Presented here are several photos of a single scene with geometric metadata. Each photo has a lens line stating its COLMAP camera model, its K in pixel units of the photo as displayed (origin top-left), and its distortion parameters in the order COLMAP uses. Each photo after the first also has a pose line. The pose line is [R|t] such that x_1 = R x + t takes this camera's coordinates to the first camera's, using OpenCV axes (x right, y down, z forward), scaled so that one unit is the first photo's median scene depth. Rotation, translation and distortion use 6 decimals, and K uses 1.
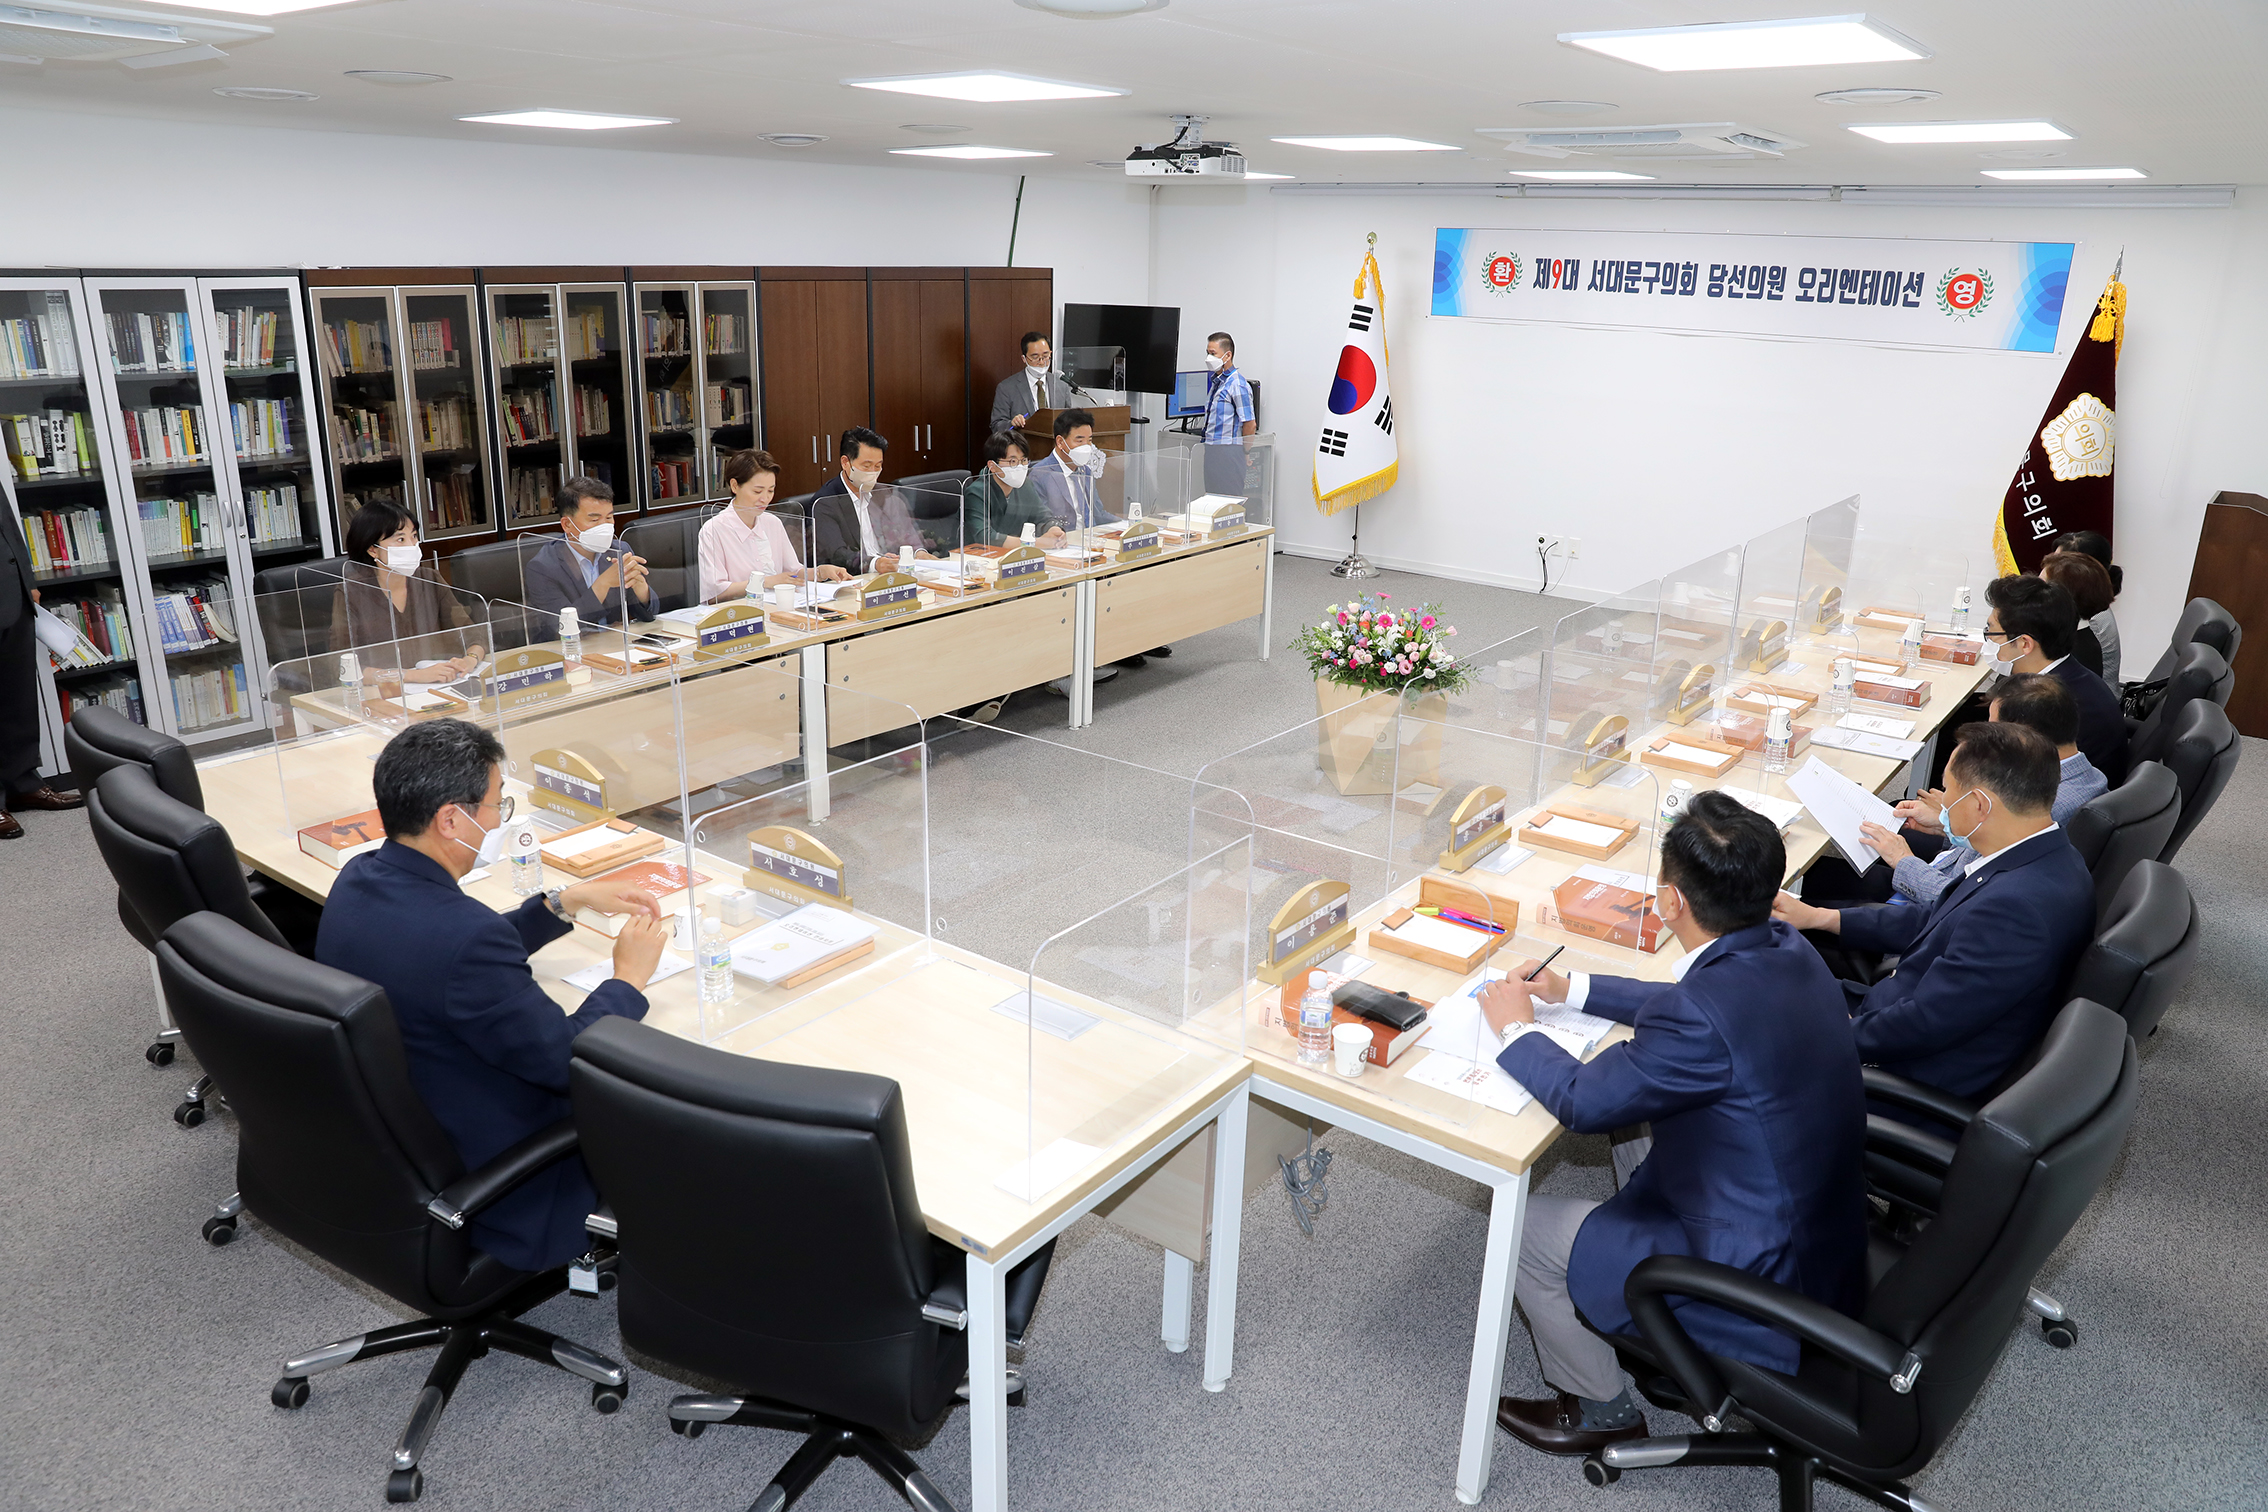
lens RADIAL K [[1572.6, 0, 1131.9], [0, 1572.6, 749.5], [0, 0, 1]] dist [-0.040033, 0.028710]
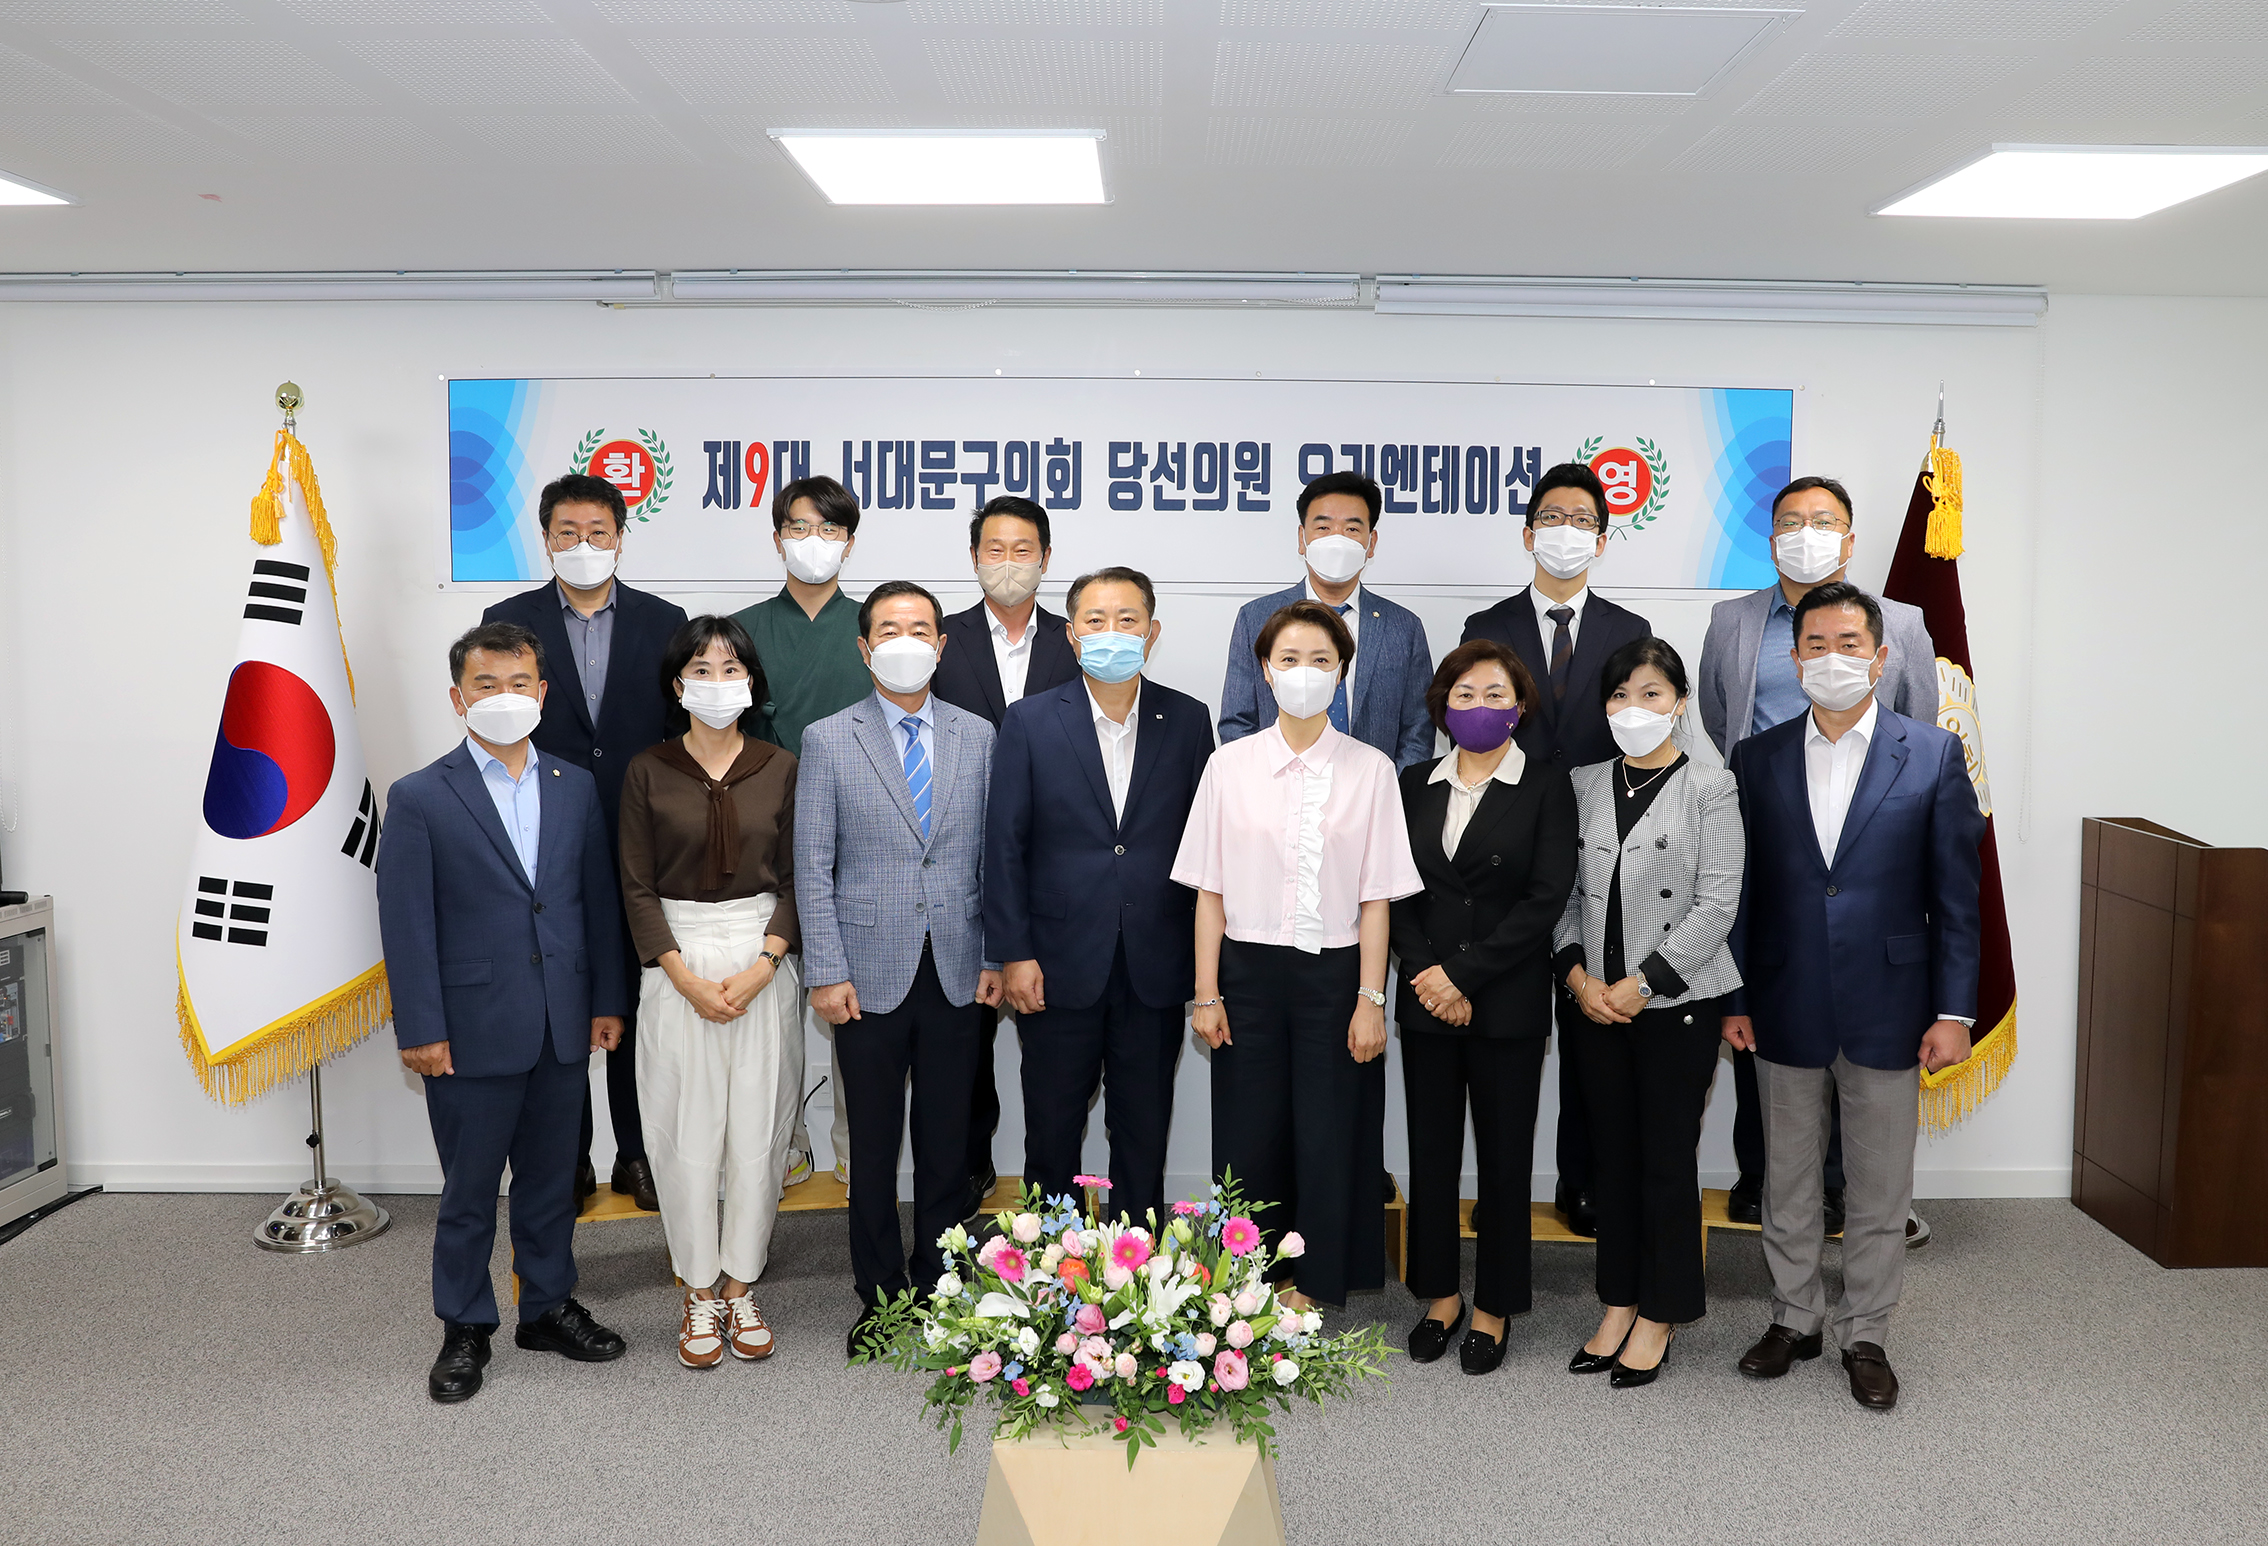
lens RADIAL K [[1873.9, 0, 1151.9], [0, 1873.9, 668.8], [0, 0, 1]] dist [-0.103669, 0.021453]
pose [[0.784008, -0.050142, 0.618723, 0.037422], [0.205335, 0.961571, -0.182261, -0.144311], [-0.585807, 0.269940, 0.764175, 0.591456]]
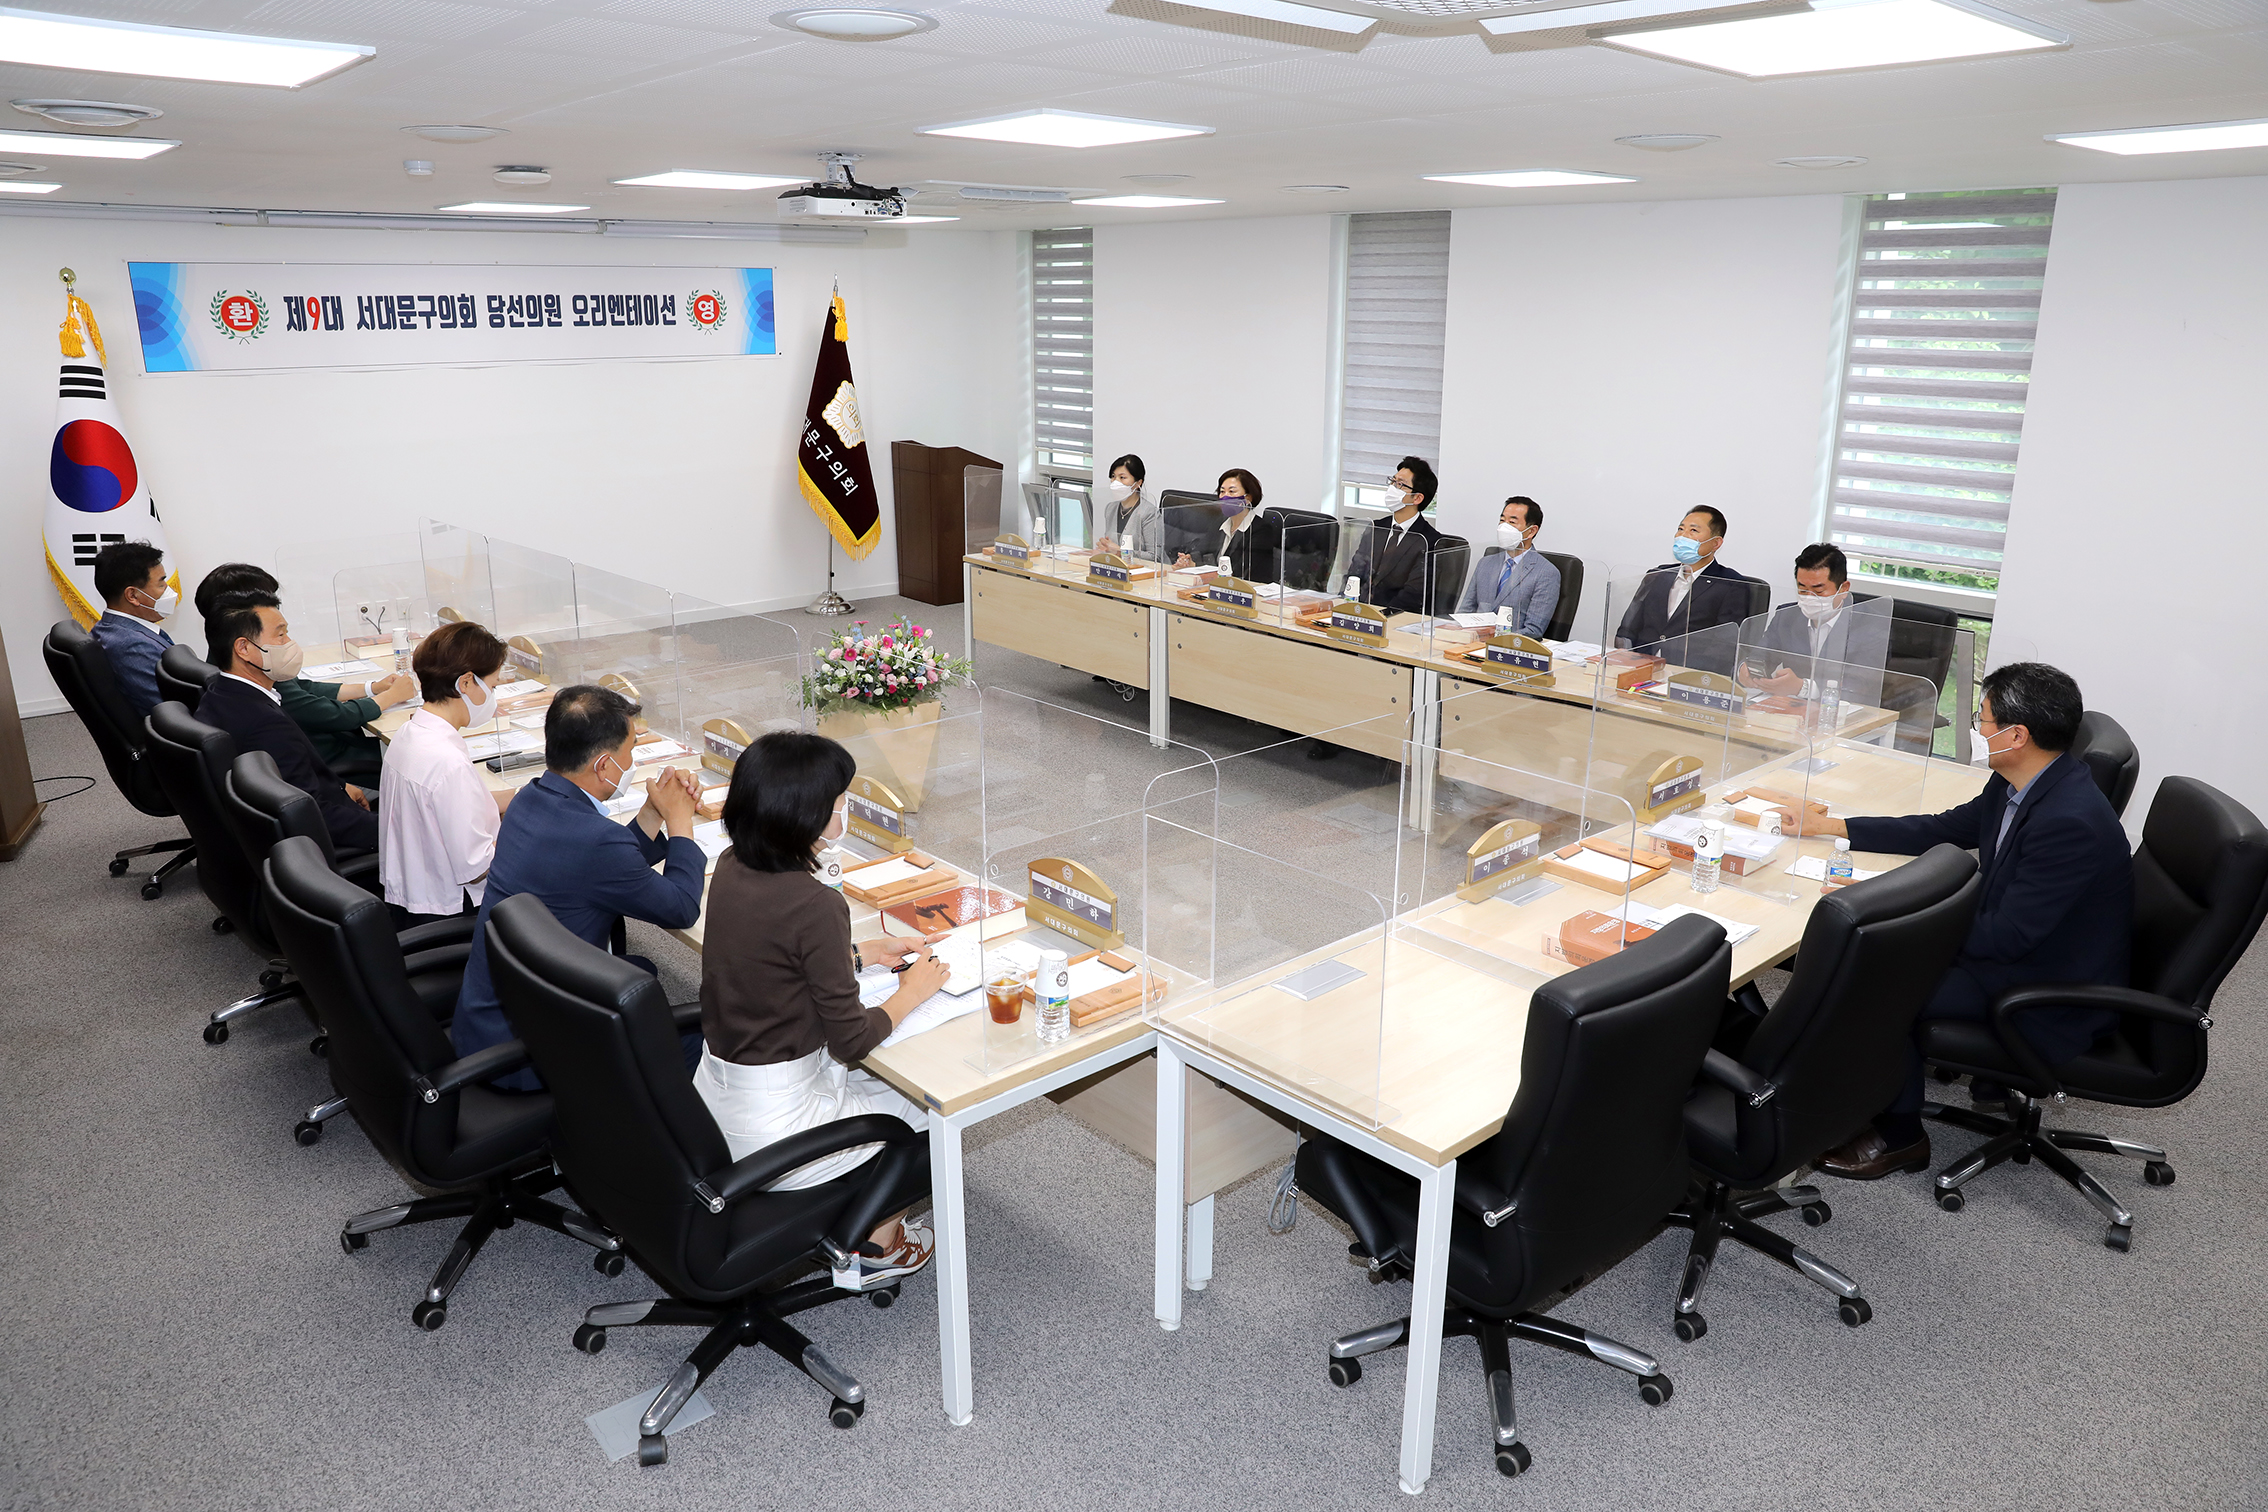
lens RADIAL K [[1572.6, 0, 1136.6], [0, 1572.6, 747.5], [0, 0, 1]] dist [-0.040033, 0.028710]
pose [[0.196887, -0.292166, 0.935882, -0.566156], [0.310840, 0.923922, 0.223039, -0.137309], [-0.929846, 0.246996, 0.272725, 0.413636]]
